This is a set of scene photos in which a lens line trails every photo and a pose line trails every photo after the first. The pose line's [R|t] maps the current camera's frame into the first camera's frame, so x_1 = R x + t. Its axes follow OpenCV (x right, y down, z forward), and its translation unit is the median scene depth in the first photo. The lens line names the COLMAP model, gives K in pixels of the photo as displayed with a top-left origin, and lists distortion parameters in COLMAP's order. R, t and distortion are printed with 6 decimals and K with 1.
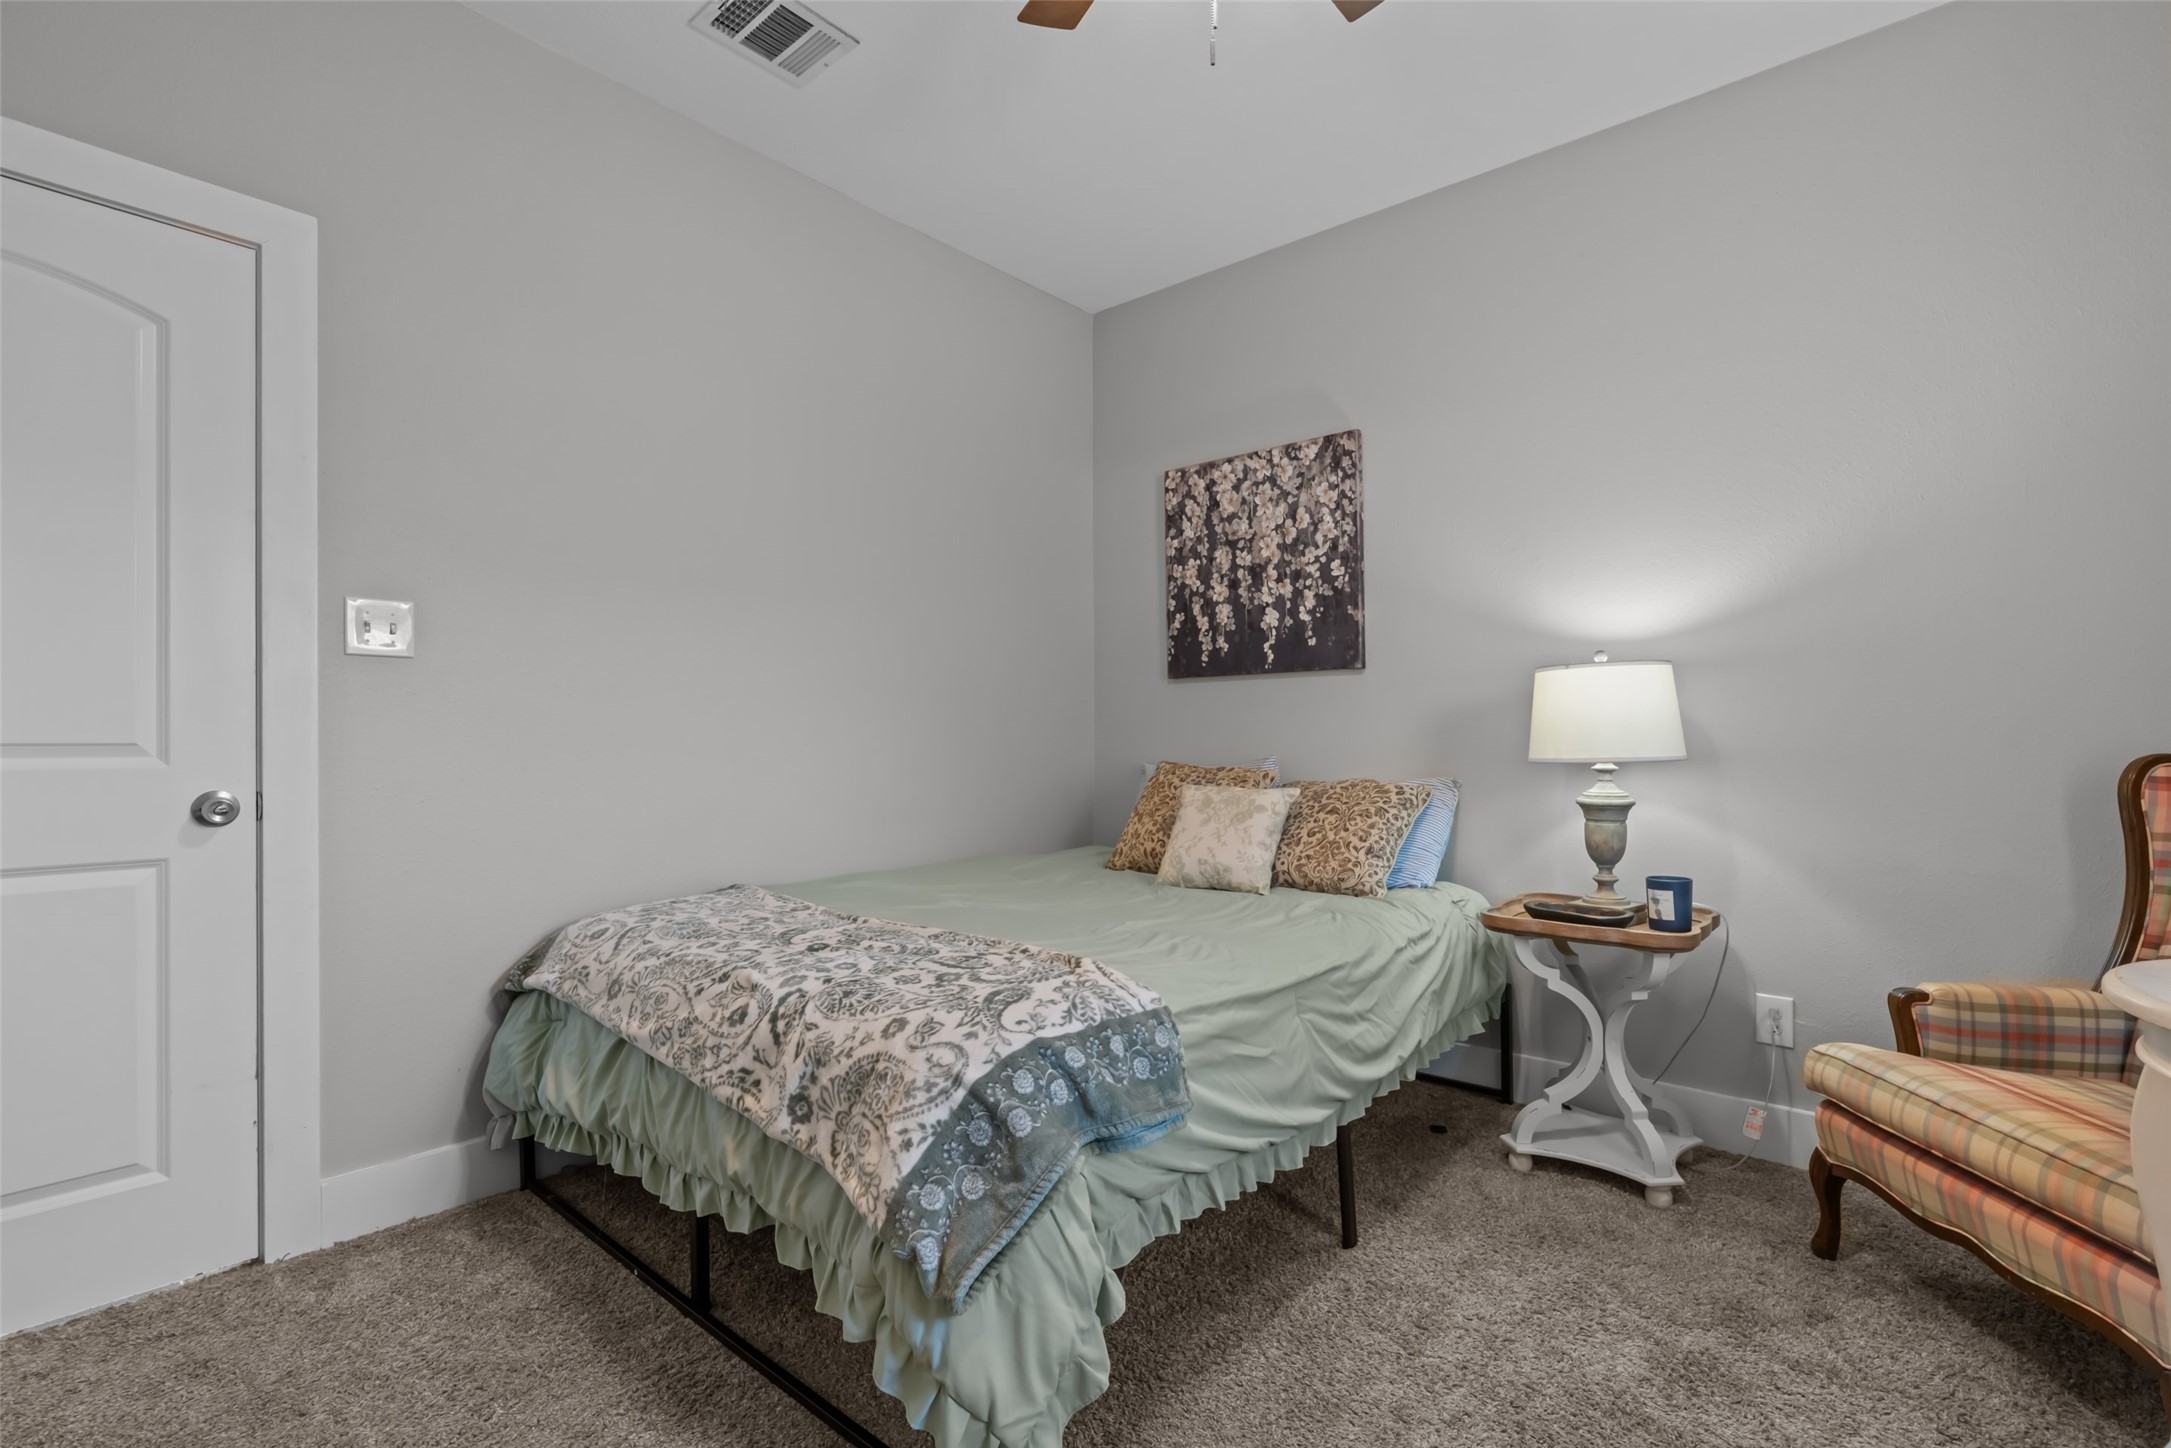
lens RADIAL K [[984.5, 0, 1085.5], [0, 984.5, 724.0], [0, 0, 1]] dist [-0.003380, -0.000220]
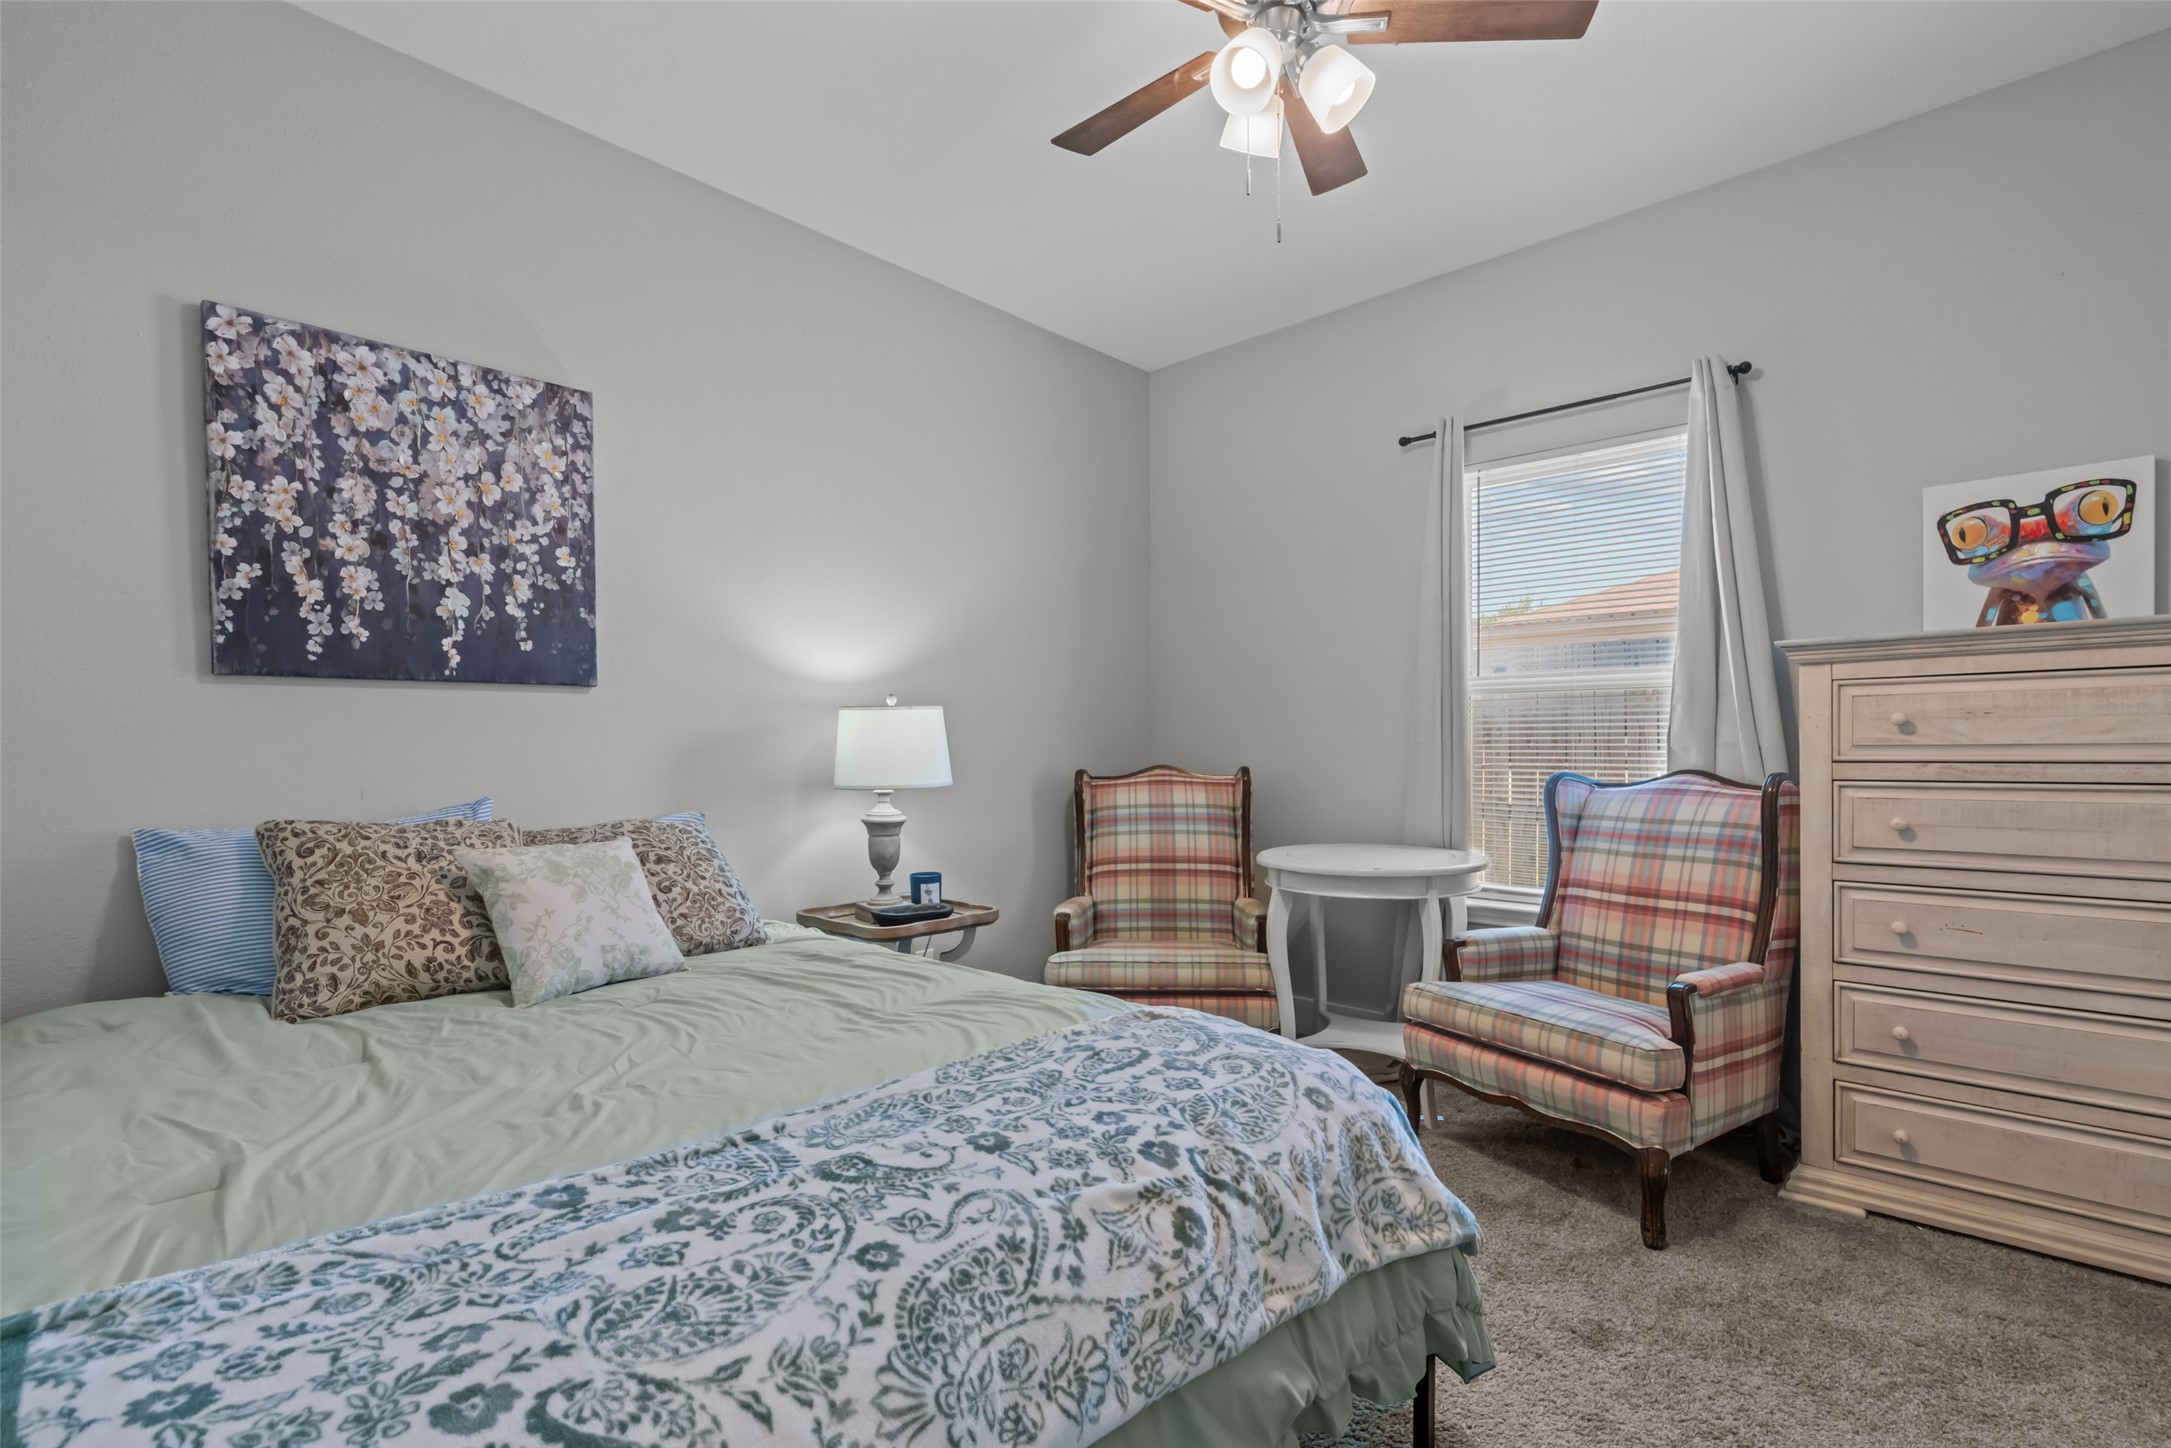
lens RADIAL K [[999.9, 0, 1091.3], [0, 999.9, 744.2], [0, 0, 1]] dist [-0.003379, 0.000051]
pose [[0.030888, -0.001537, 0.999522, -0.507781], [-0.009254, 0.999956, 0.001824, -0.013077], [-0.999480, -0.009306, 0.030873, 0.524363]]
